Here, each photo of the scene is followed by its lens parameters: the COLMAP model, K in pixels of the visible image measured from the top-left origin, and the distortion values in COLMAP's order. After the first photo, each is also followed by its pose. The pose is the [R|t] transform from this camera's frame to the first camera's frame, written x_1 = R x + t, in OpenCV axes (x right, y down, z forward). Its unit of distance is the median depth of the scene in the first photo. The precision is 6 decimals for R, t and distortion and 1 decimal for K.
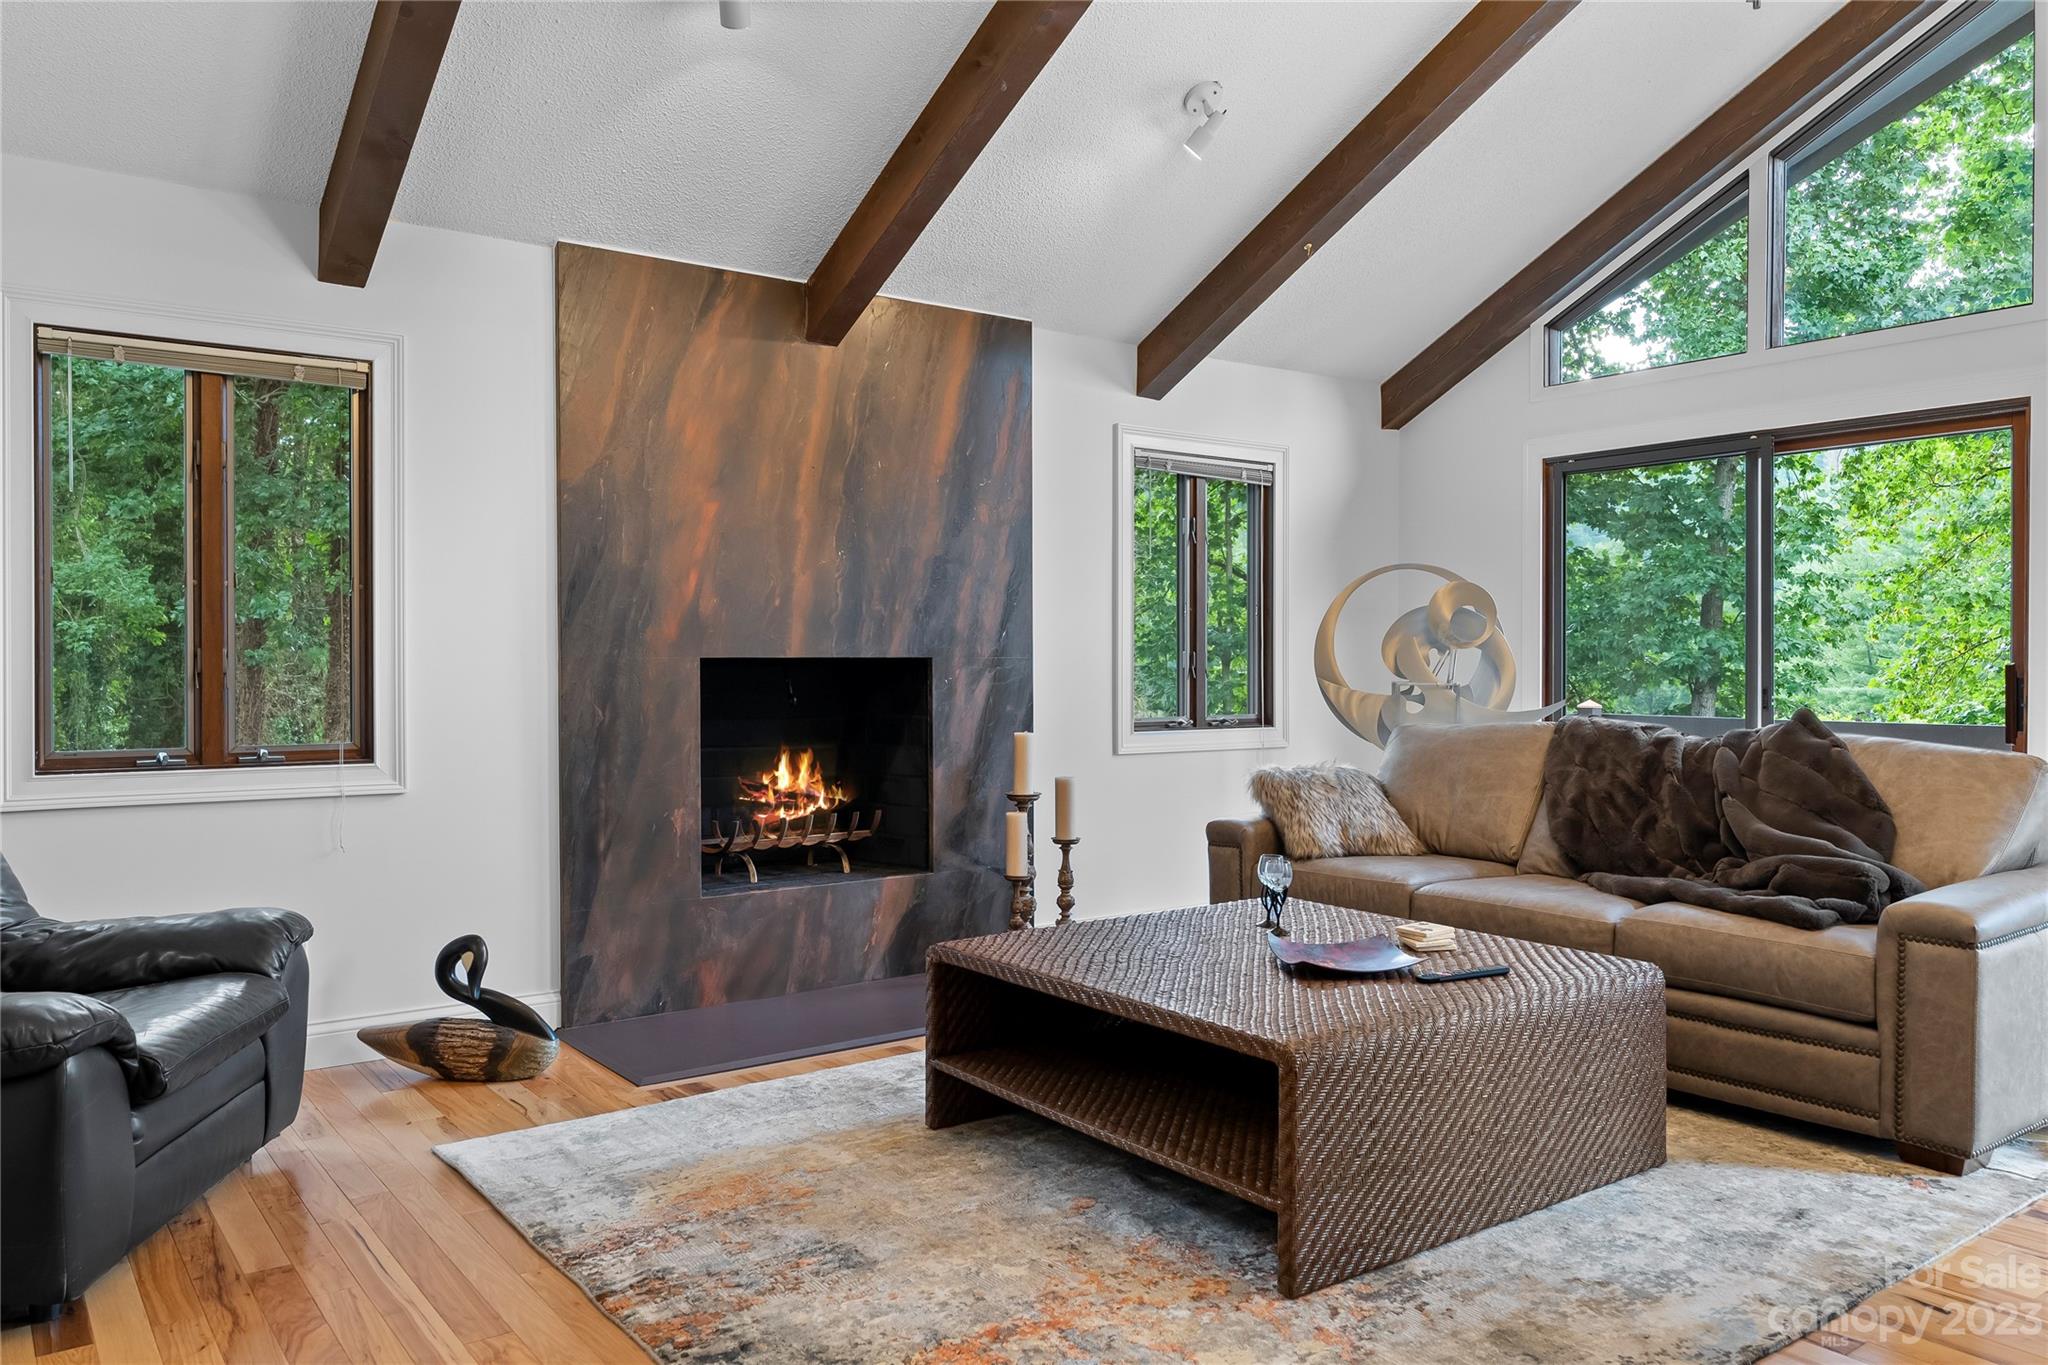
lens RADIAL K [[1458.6, 0, 1024.0], [0, 1458.6, 682.5], [0, 0, 1]] dist [-0.001702, -0.001788]
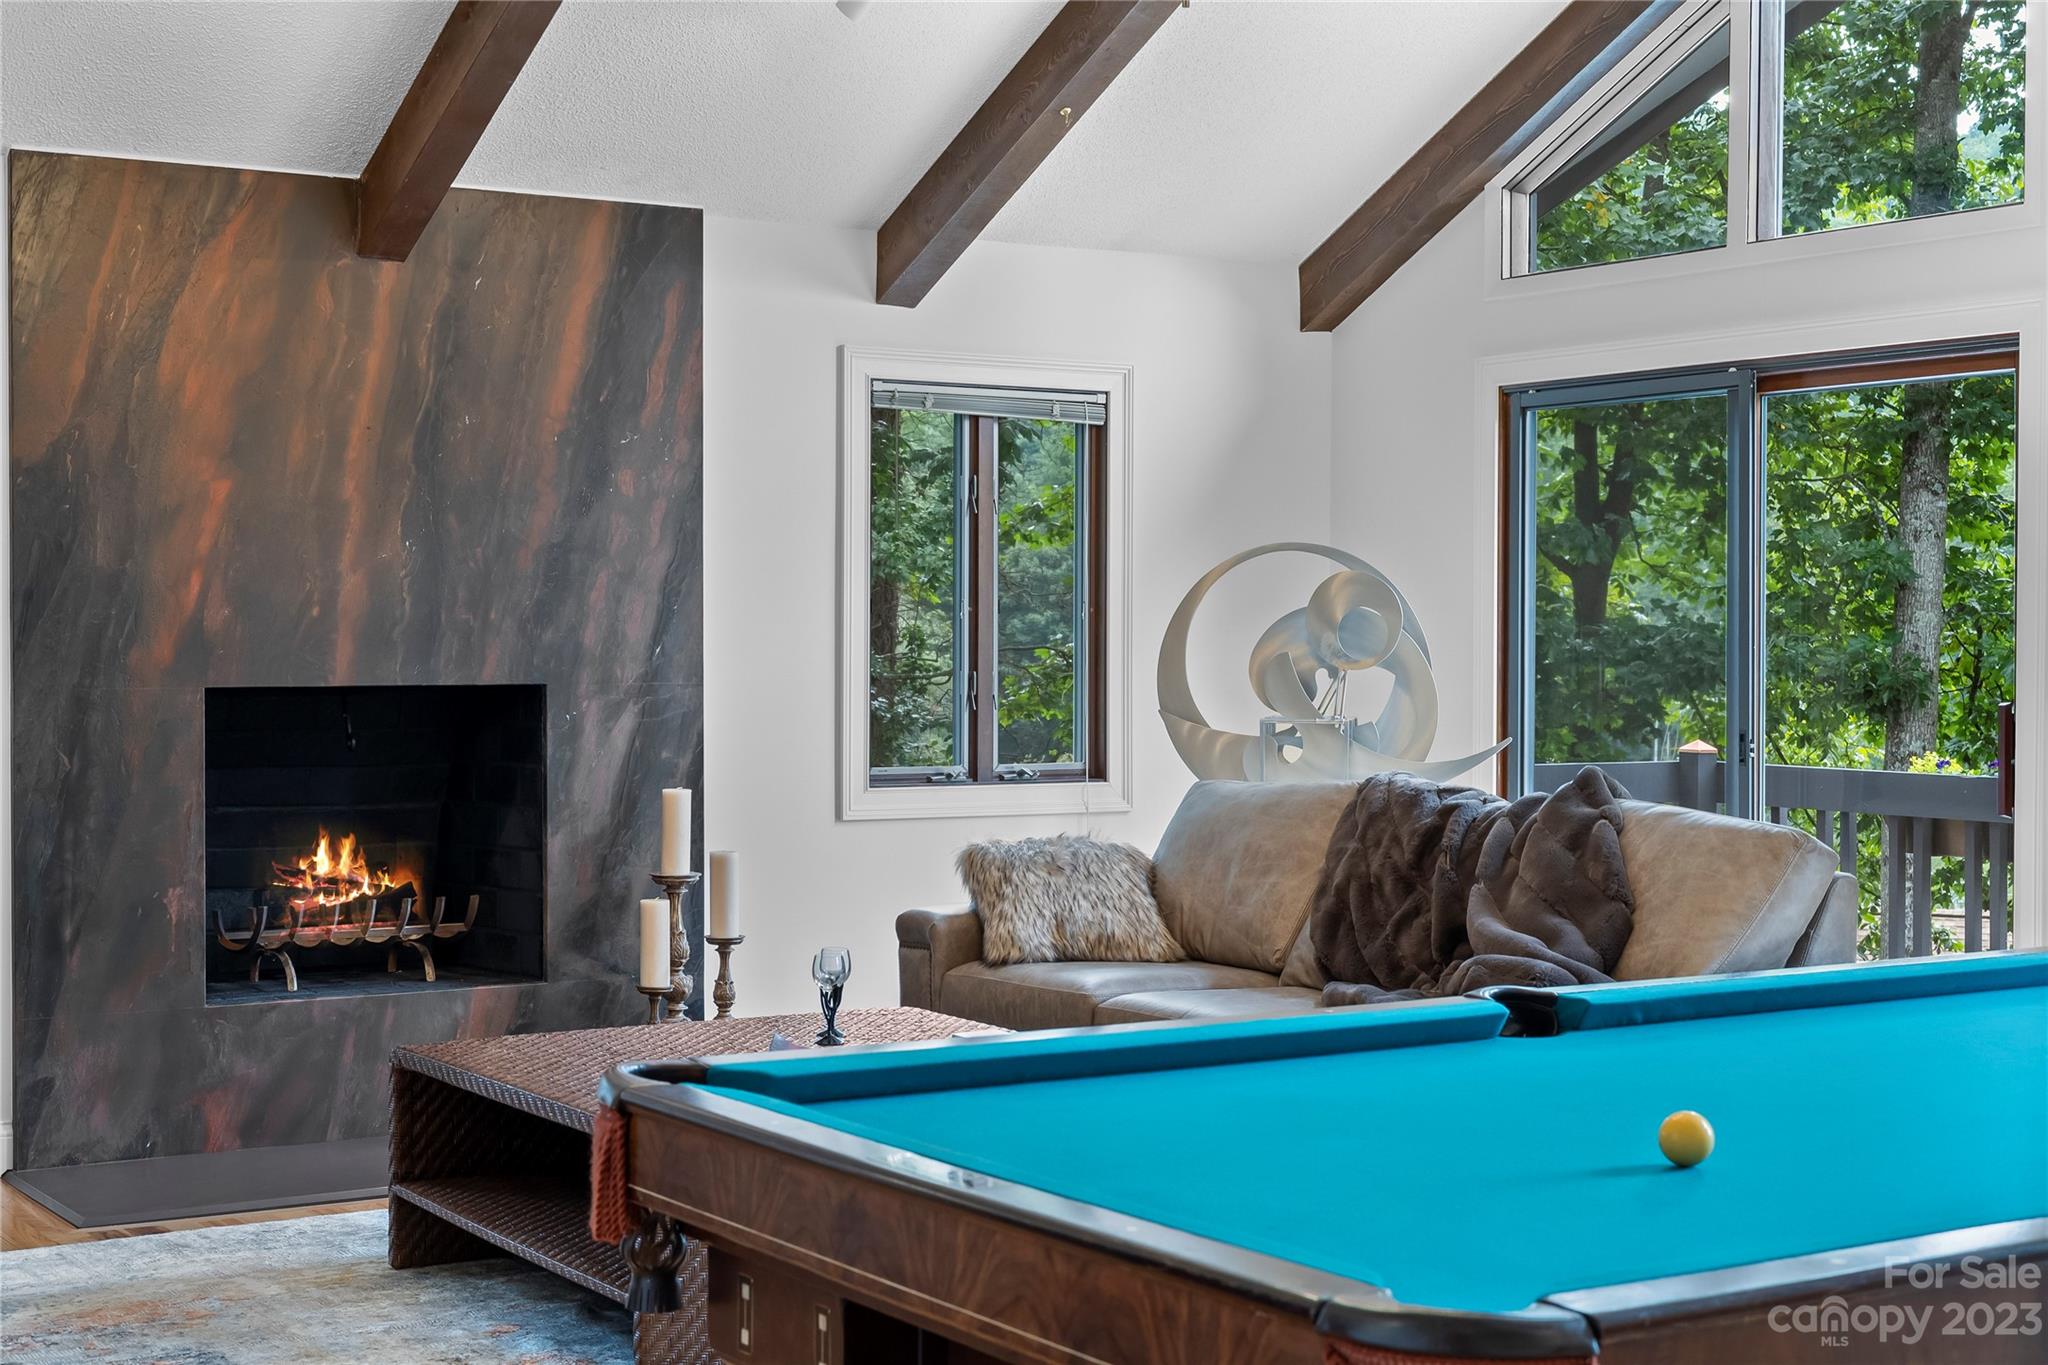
lens RADIAL K [[2936.1, 0, 1024.0], [0, 2936.1, 682.5], [0, 0, 1]] dist [0.010632, -0.055618]
pose [[0.997429, 0.004837, -0.071505, 0.300753], [-0.004620, 0.999984, 0.003204, -0.025790], [0.071519, -0.002866, 0.997435, -0.469969]]
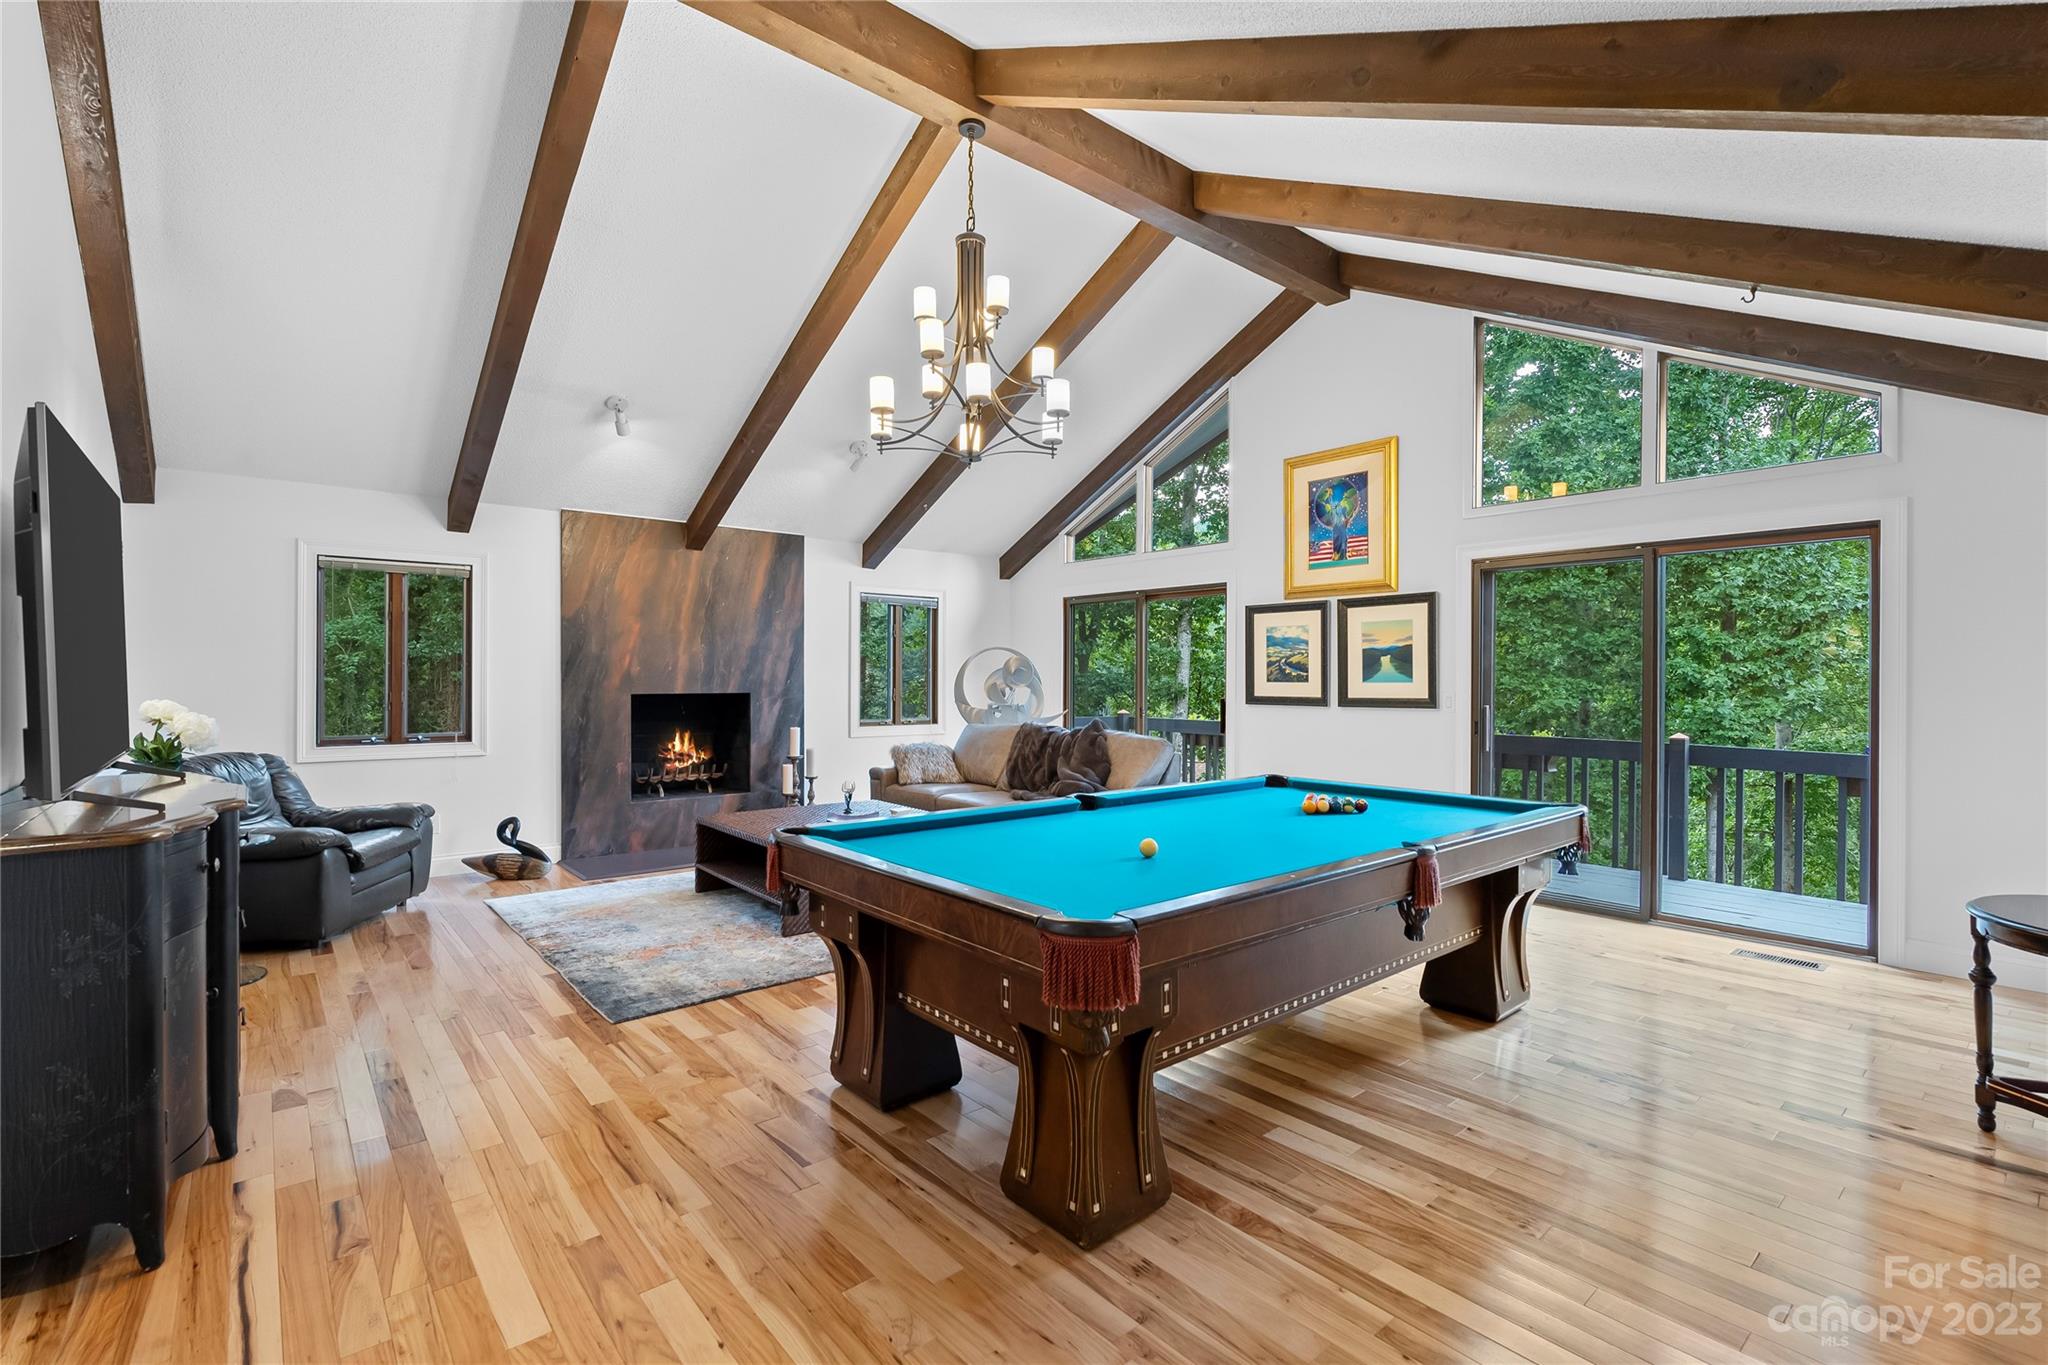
lens RADIAL K [[915.4, 0, 1024.0], [0, 915.4, 682.5], [0, 0, 1]] dist [-0.003456, -0.000450]
pose [[0.998320, 0.004443, 0.057777, 0.285629], [-0.004057, 0.999969, -0.006789, -0.027003], [-0.057805, 0.006543, 0.998306, -0.408100]]
